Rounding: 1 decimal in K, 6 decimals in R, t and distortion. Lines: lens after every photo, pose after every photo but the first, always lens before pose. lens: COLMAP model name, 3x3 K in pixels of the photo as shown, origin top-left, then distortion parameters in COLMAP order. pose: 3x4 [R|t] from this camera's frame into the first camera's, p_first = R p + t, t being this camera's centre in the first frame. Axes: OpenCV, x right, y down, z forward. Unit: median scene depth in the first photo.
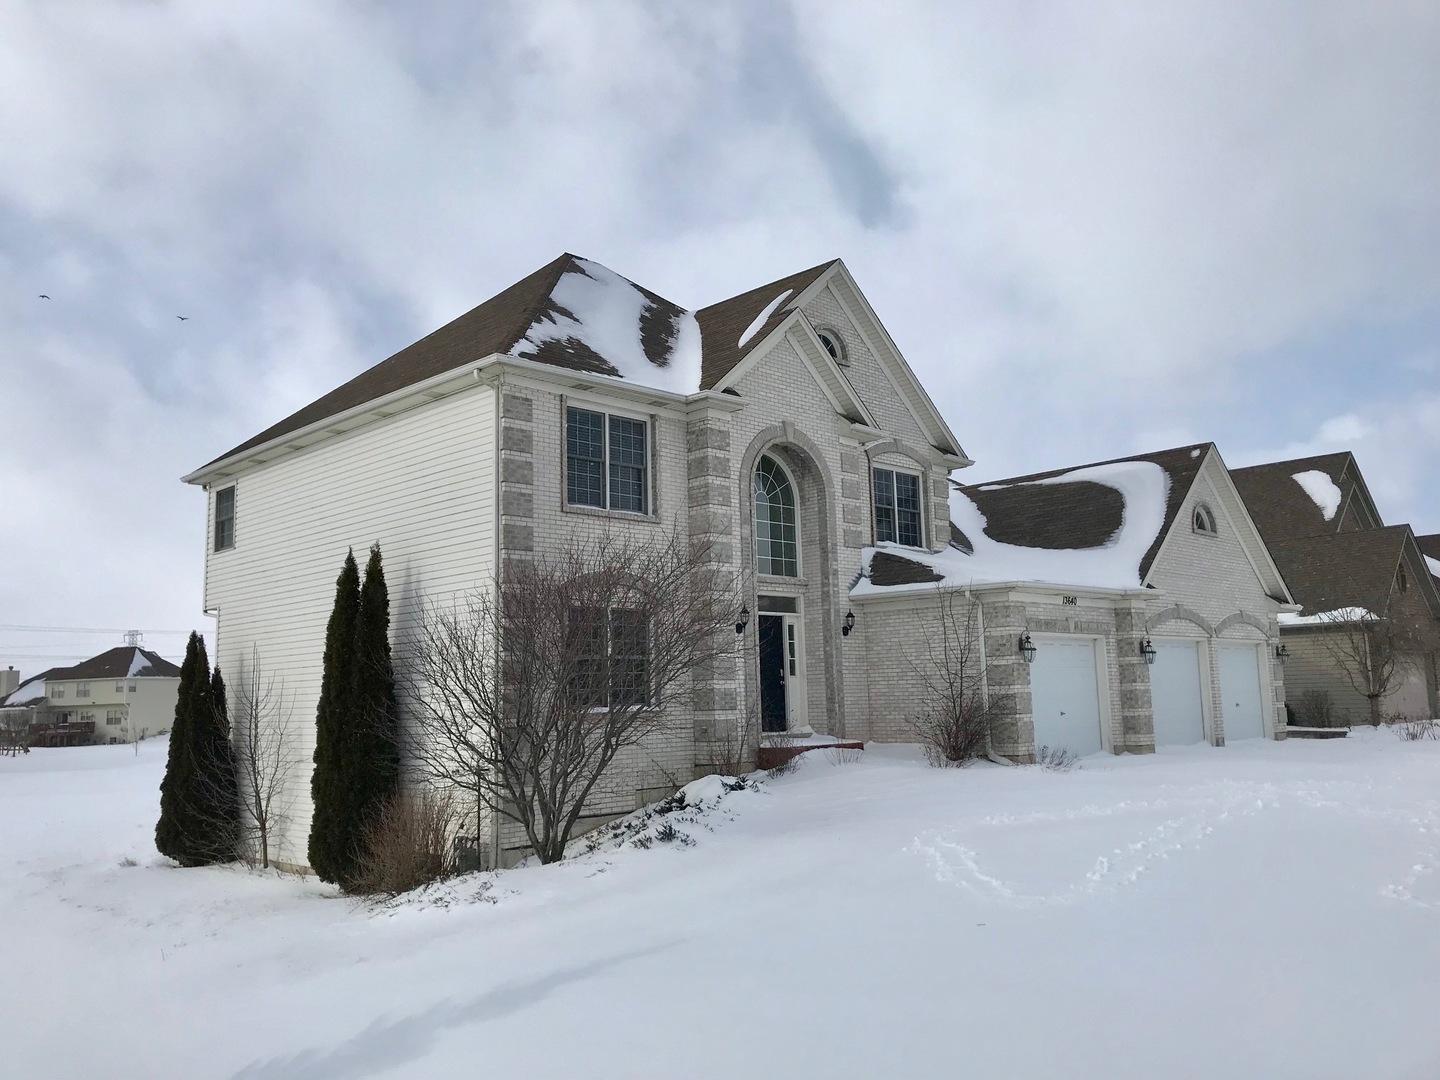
lens RADIAL K [[1171.5, 0, 720.0], [0, 1171.5, 540.0], [0, 0, 1]] dist [0.155358, -0.467550]
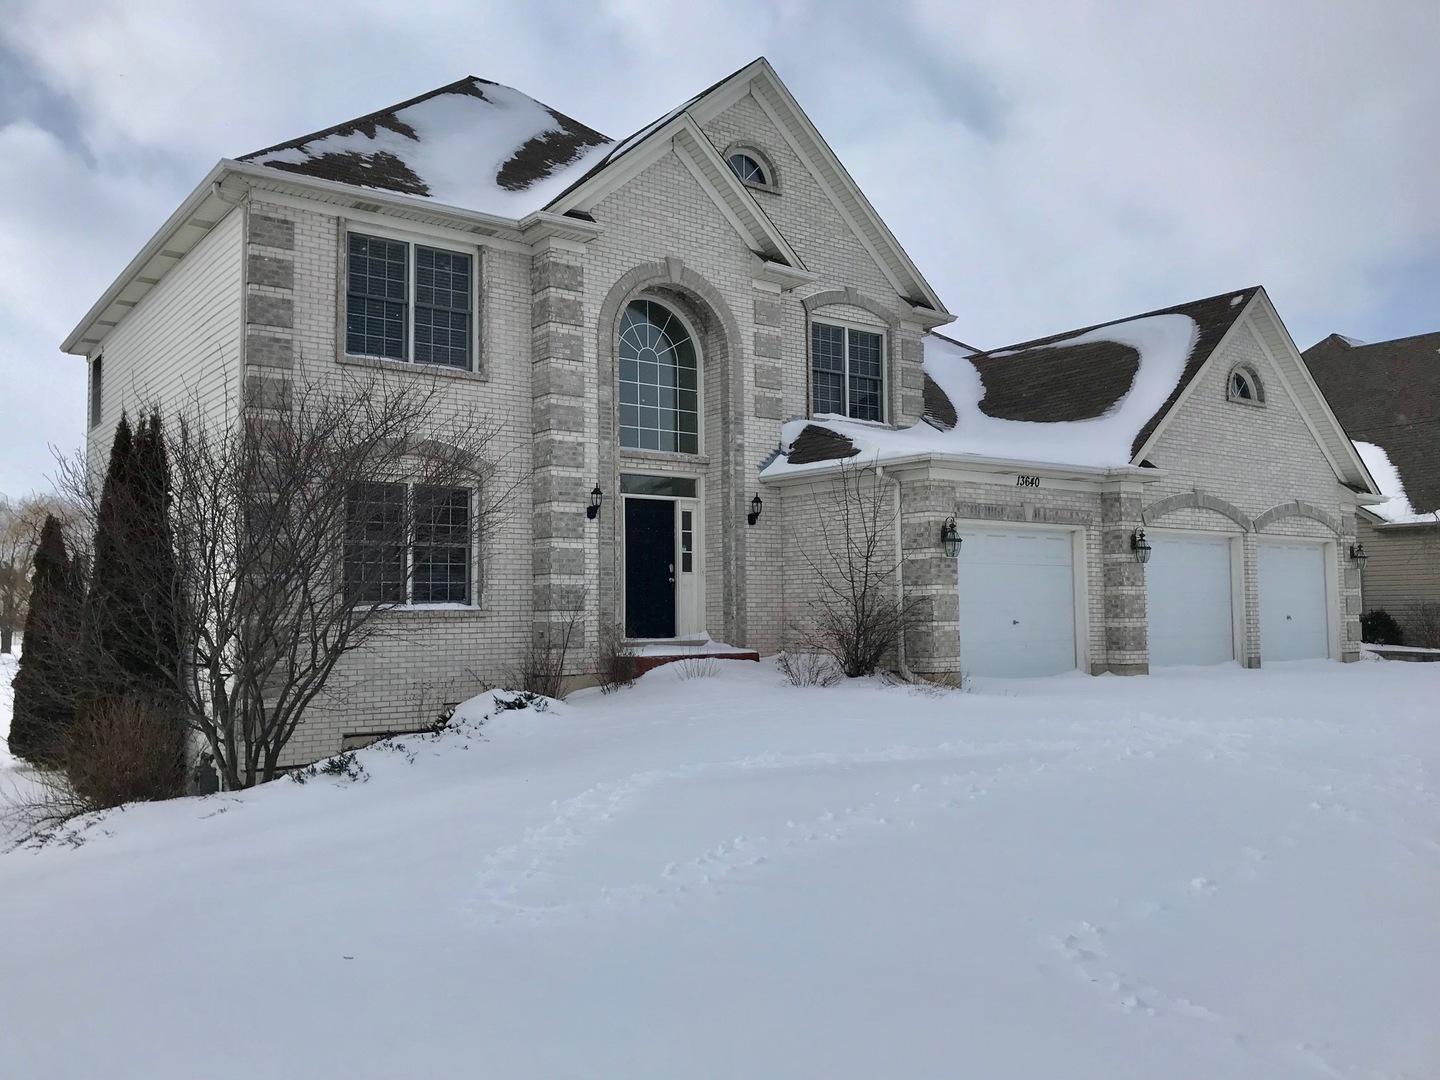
lens RADIAL K [[1171.5, 0, 720.0], [0, 1171.5, 540.0], [0, 0, 1]] dist [0.155358, -0.467550]
pose [[0.990101, 0.009250, -0.140052, 0.199817], [0.001500, 0.997072, 0.076459, 0.029270], [0.140349, -0.075912, 0.987188, 0.185880]]
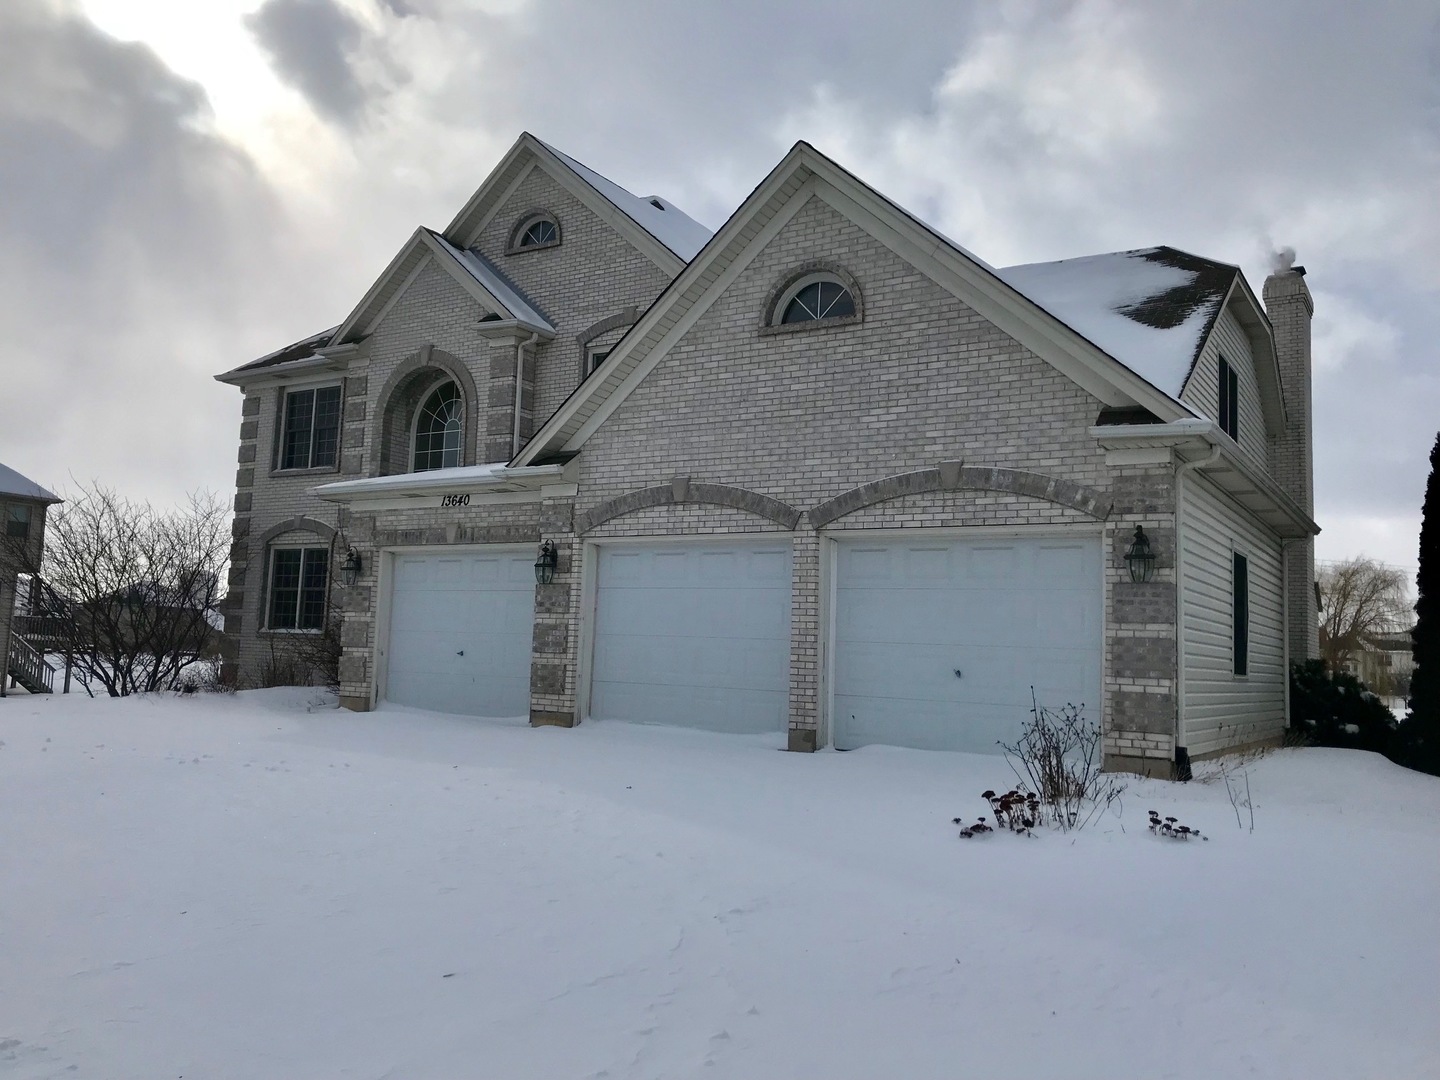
lens RADIAL K [[1179.2, 0, 720.9], [0, 1179.2, 523.3], [0, 0, 1]] dist [0.033198, -0.008268]
pose [[0.221253, -0.075136, -0.972318, 1.029020], [0.088779, 0.994439, -0.056643, 0.119856], [0.971167, -0.073789, 0.226693, 0.979836]]
